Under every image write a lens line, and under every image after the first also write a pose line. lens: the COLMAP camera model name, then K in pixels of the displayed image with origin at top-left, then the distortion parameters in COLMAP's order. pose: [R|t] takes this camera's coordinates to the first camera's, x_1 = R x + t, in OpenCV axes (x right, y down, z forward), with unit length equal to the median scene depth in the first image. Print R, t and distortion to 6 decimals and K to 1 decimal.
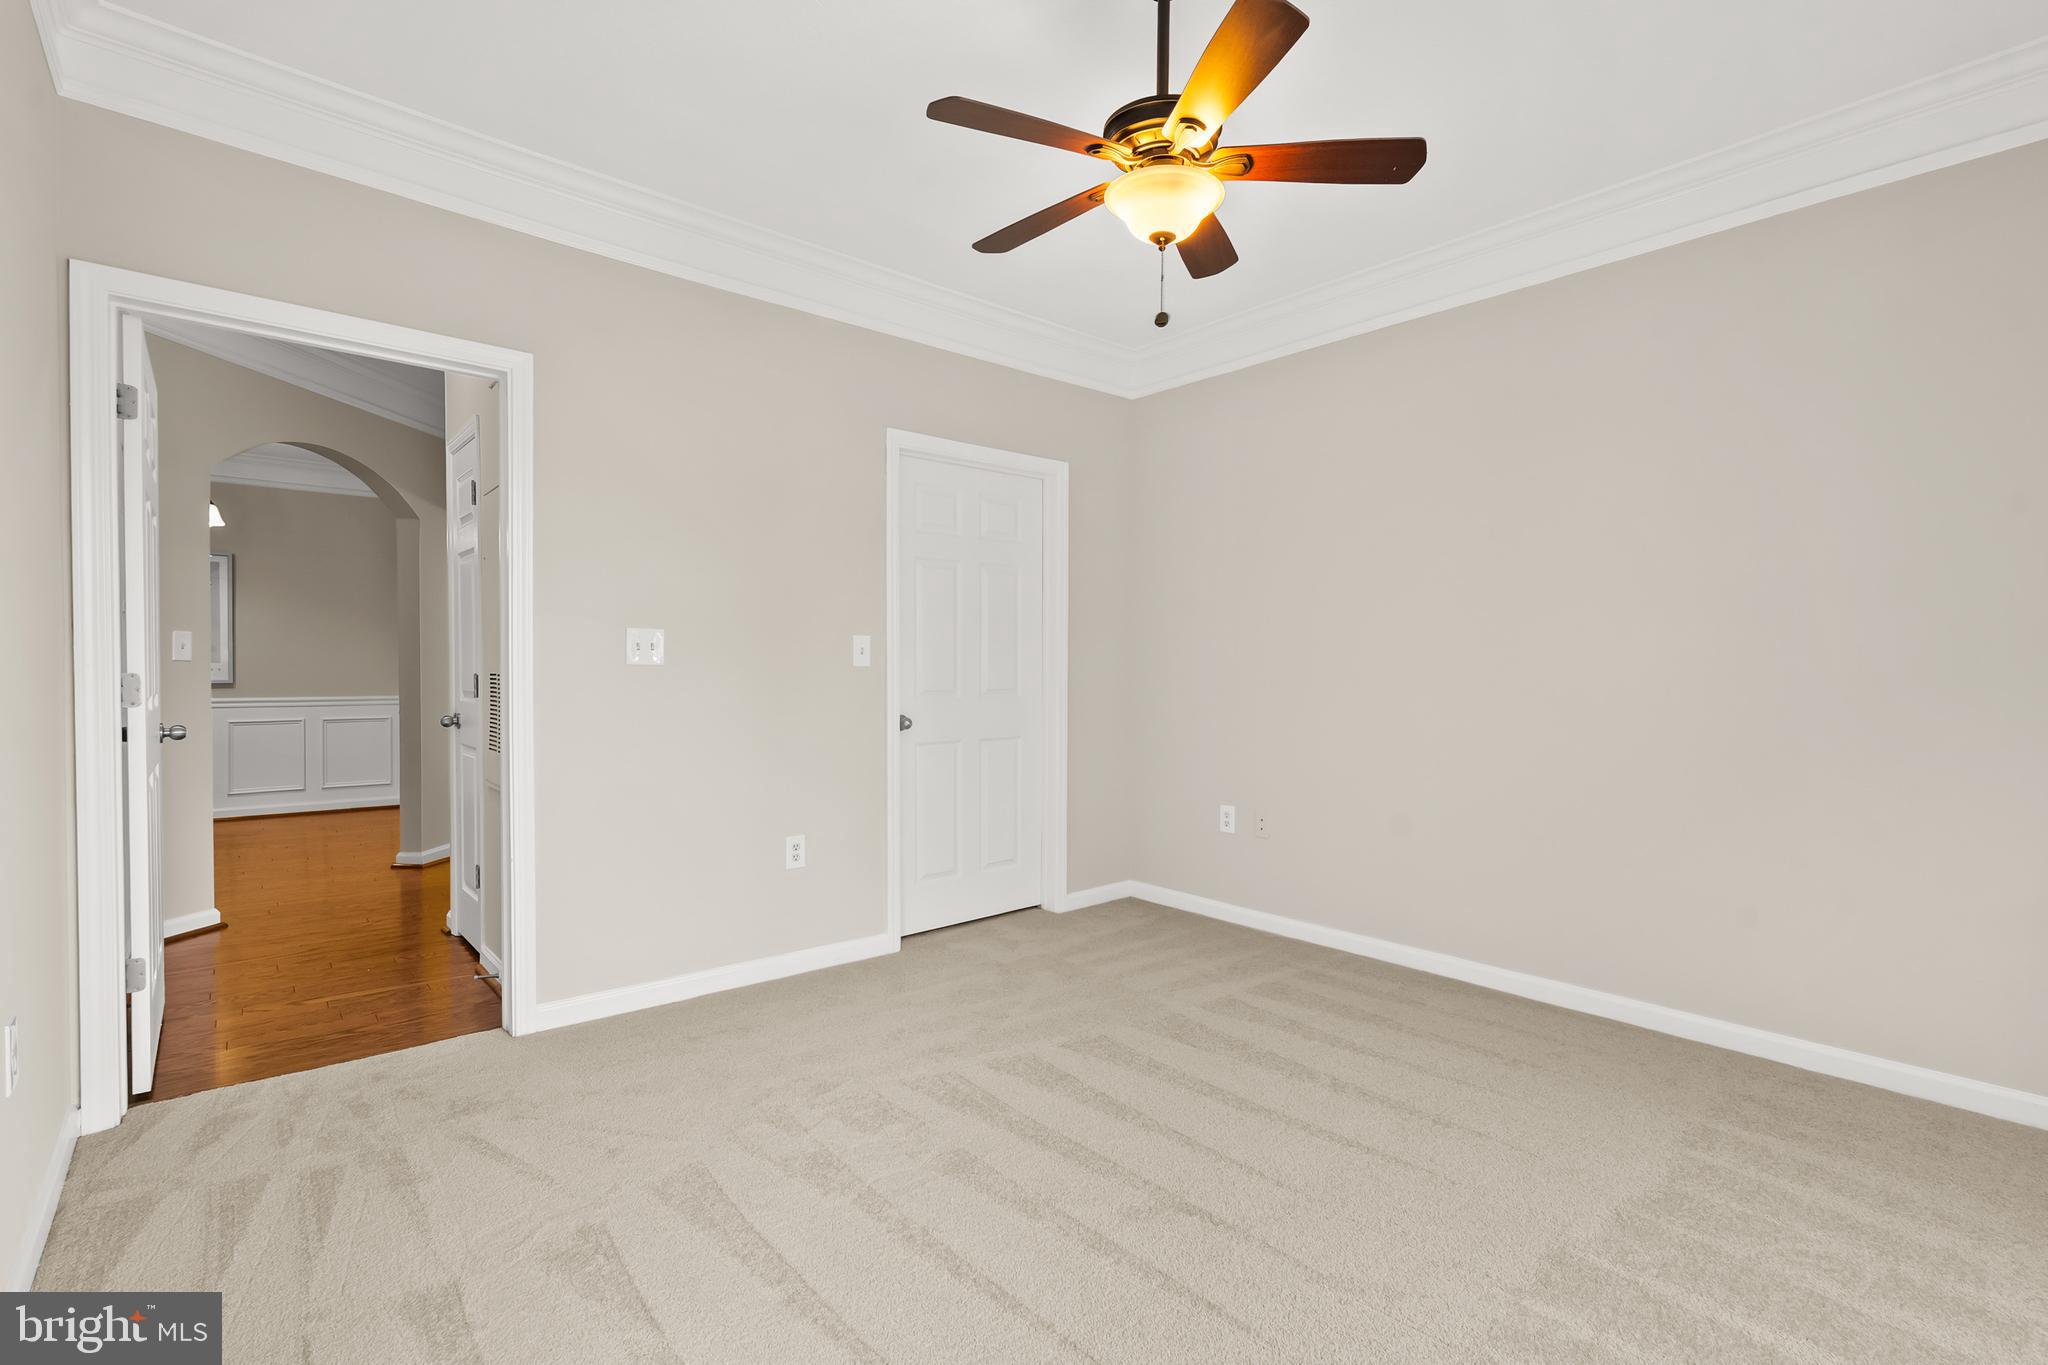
lens RADIAL K [[940.1, 0, 1014.5], [0, 940.1, 683.8], [0, 0, 1]] dist [-0.003497, 0.000932]
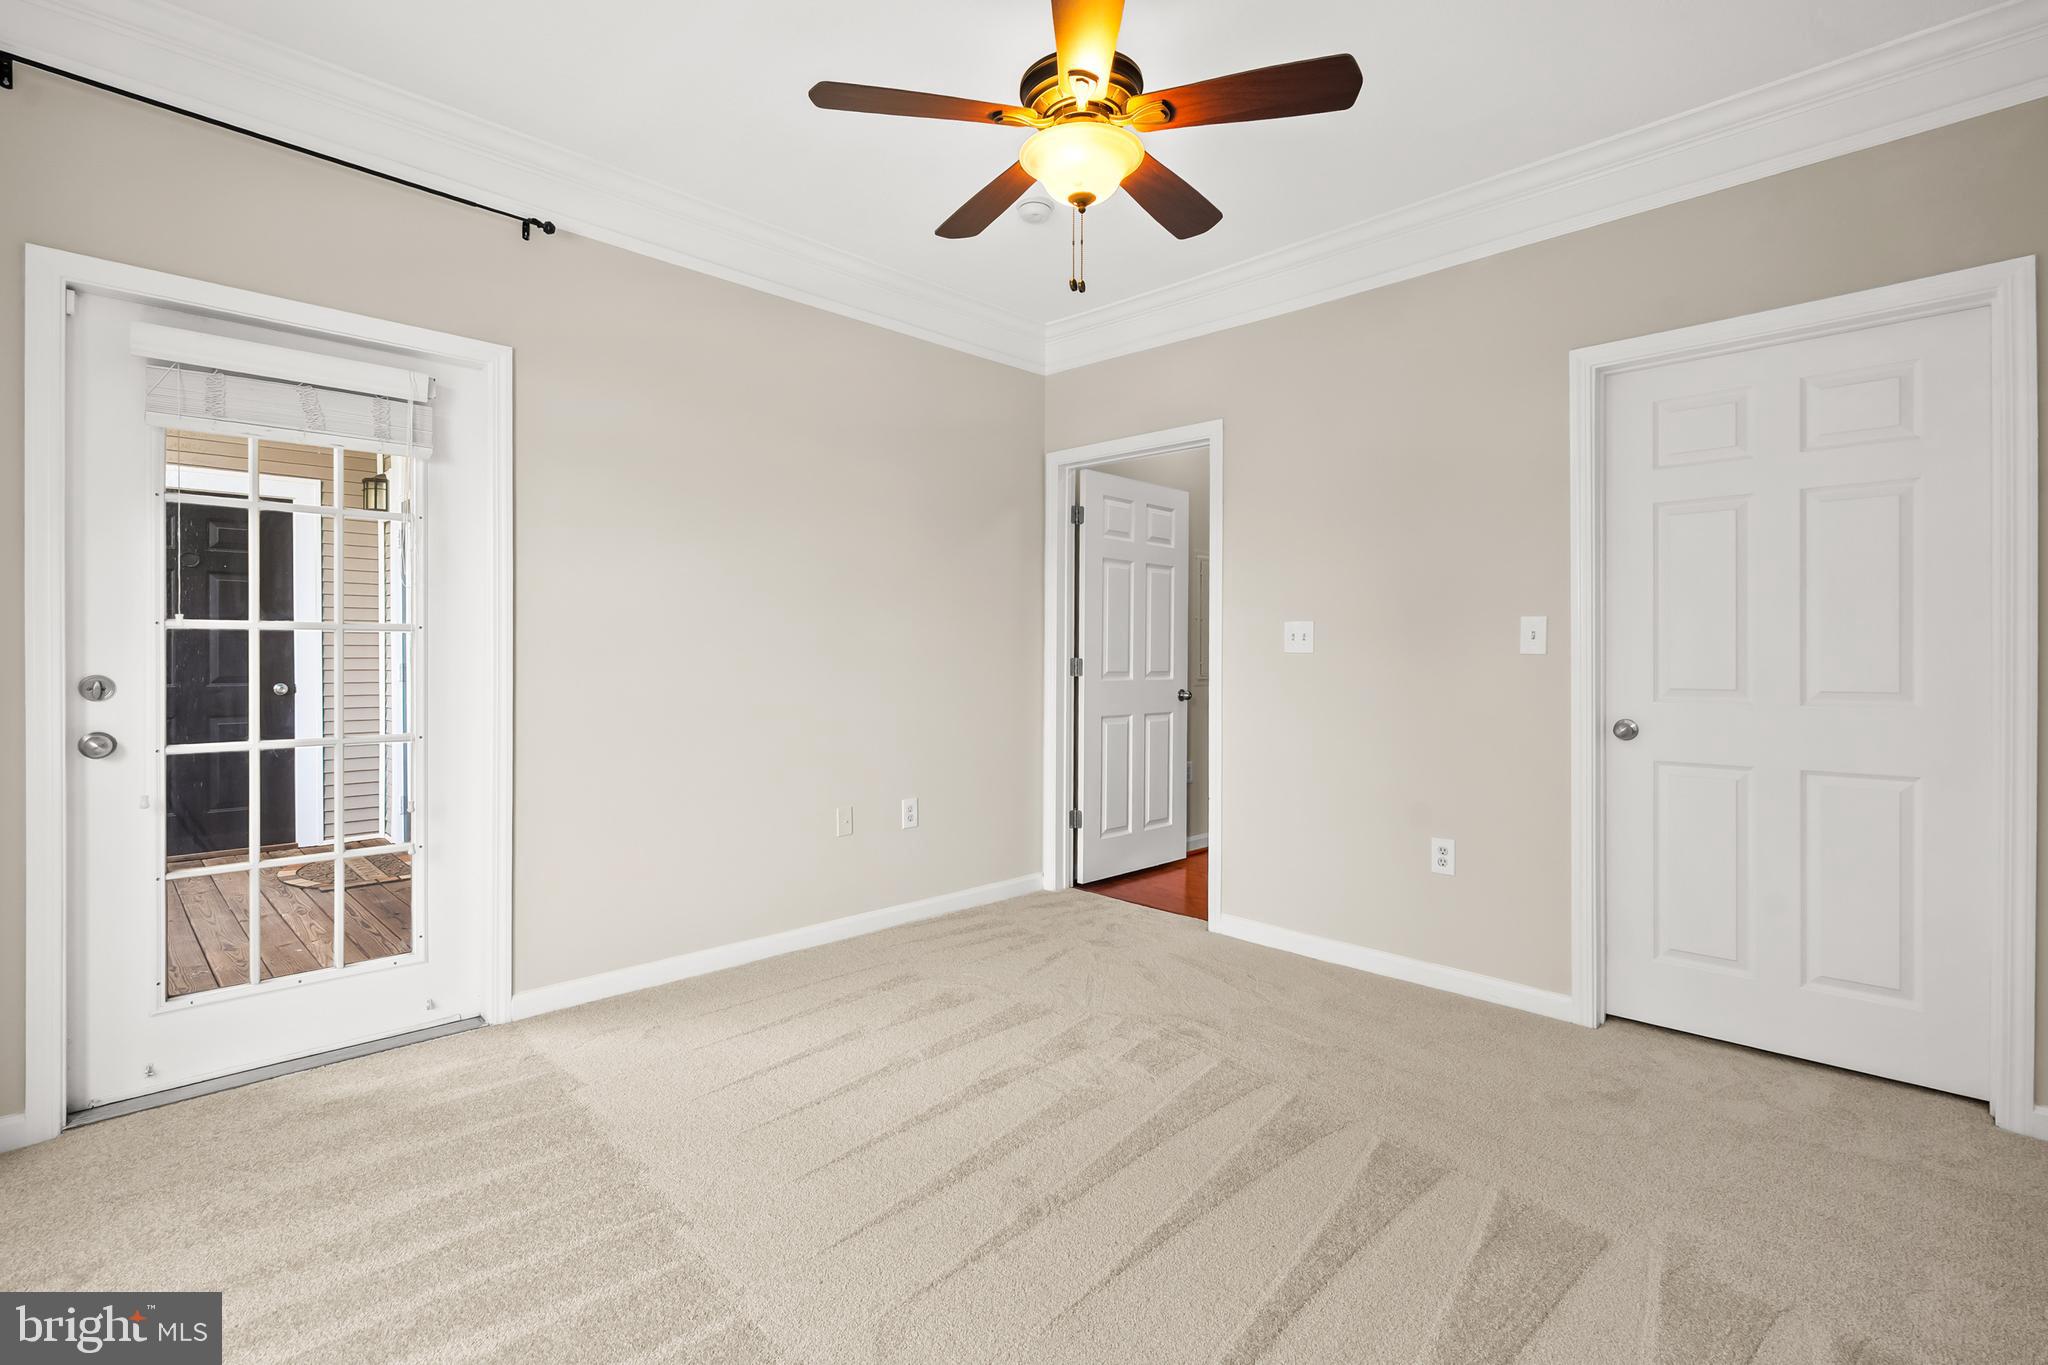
lens RADIAL K [[940.1, 0, 1025.8], [0, 940.1, 661.7], [0, 0, 1]] dist [-0.003497, 0.000932]
pose [[0.077282, 0.001935, -0.997007, 0.684266], [-0.022802, 0.999740, 0.000173, -0.002090], [0.996748, 0.022720, 0.077306, 0.546686]]
